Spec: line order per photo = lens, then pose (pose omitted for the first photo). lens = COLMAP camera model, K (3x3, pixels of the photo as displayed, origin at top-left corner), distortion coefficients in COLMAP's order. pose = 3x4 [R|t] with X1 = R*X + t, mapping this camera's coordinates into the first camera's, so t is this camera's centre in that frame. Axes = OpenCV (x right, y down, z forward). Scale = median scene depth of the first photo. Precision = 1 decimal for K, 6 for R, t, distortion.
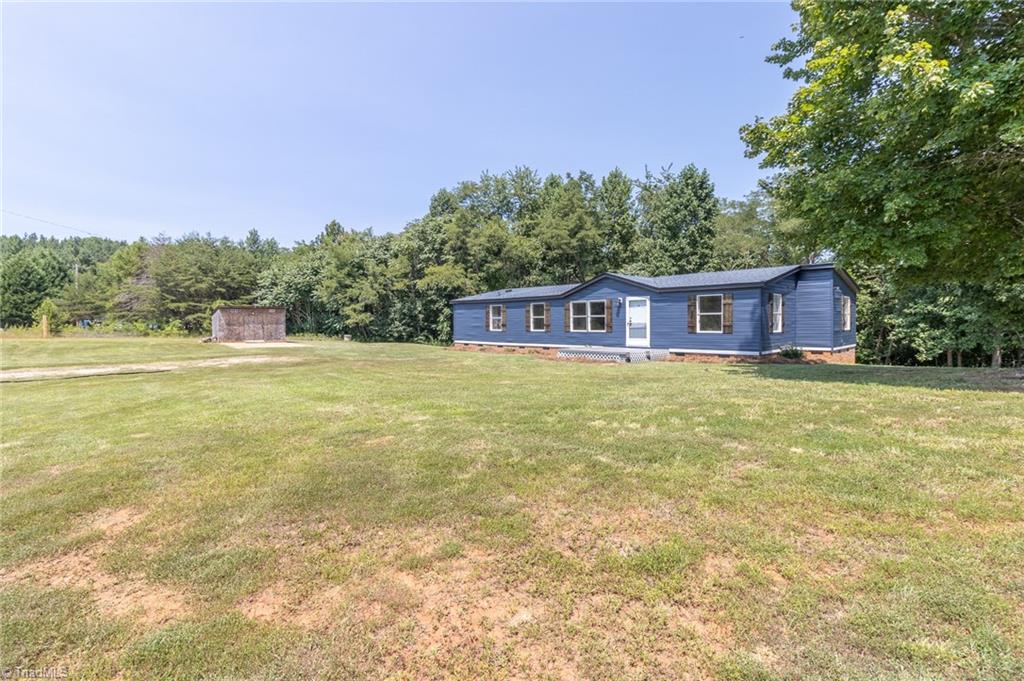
lens RADIAL K [[462.0, 0, 518.4], [0, 462.0, 335.8], [0, 0, 1]] dist [0.000559, -0.000124]
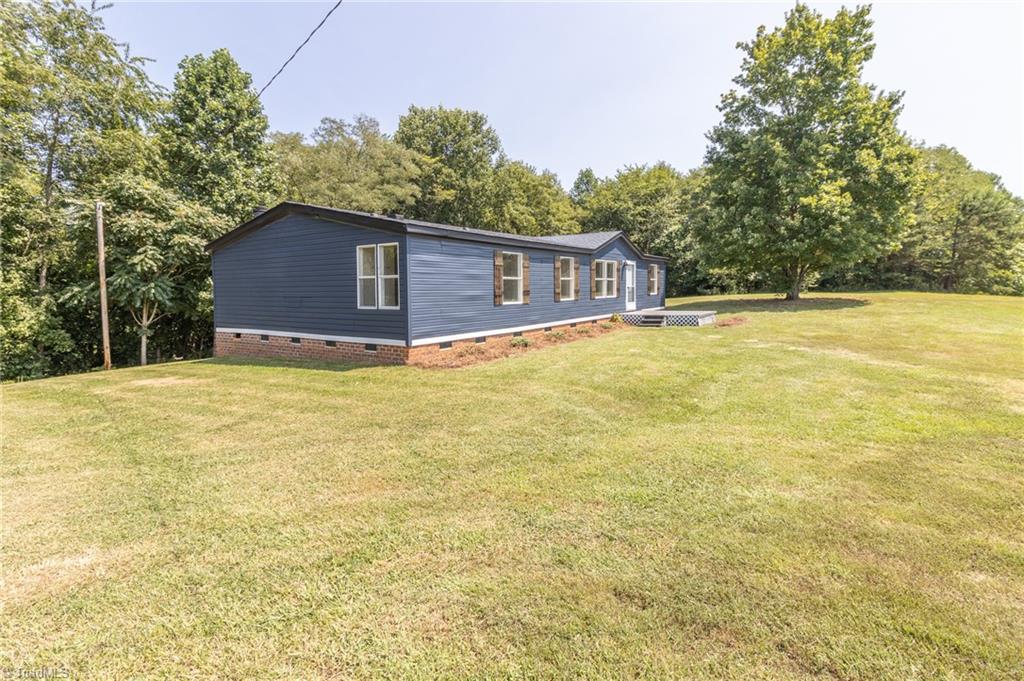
lens RADIAL K [[477.3, 0, 514.3], [0, 477.3, 331.0], [0, 0, 1]] dist [0.000176, -0.000315]
pose [[-0.191458, -0.085660, 0.977756, -0.419244], [0.040438, 0.994650, 0.095058, -0.023481], [-0.980667, 0.057738, -0.186970, 0.827267]]
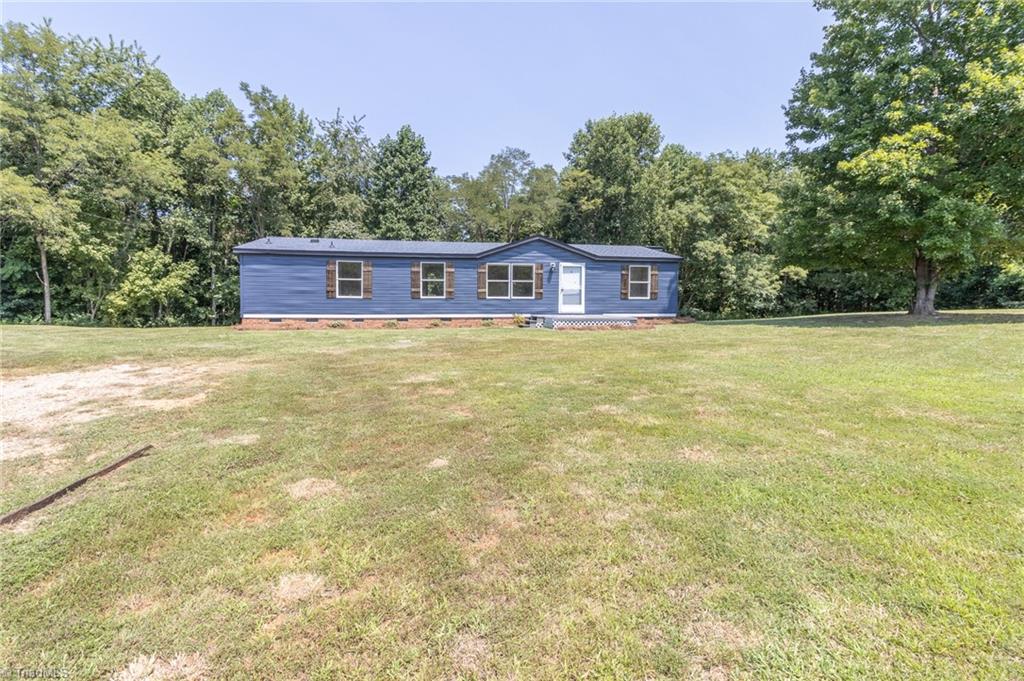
lens RADIAL K [[482.2, 0, 505.0], [0, 482.2, 312.4], [0, 0, 1]] dist [0.002615, 0.000904]
pose [[0.566231, -0.024925, 0.823870, -0.387976], [0.013512, 0.999689, 0.020958, -0.001055], [-0.824136, -0.000735, 0.566391, 0.299922]]
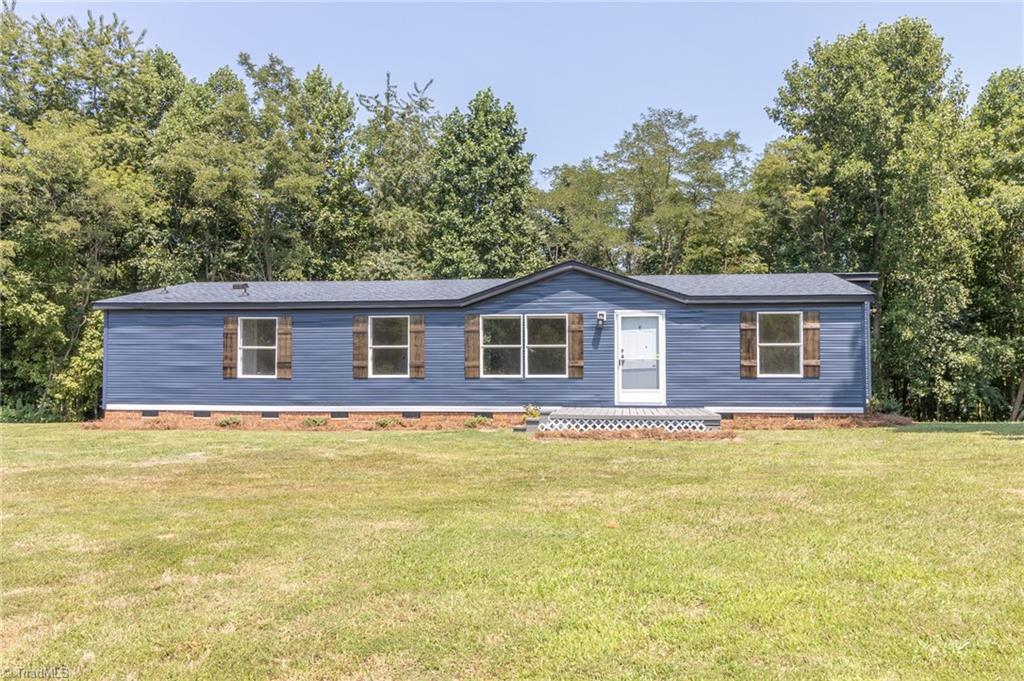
lens RADIAL K [[826.3, 0, 539.8], [0, 826.3, 340.9], [0, 0, 1]] dist [0.004032, -0.001387]
pose [[0.783585, 0.020641, 0.620941, -0.238318], [0.015224, 0.998510, -0.052403, -0.001044], [-0.621098, 0.050516, 0.782103, 0.187223]]
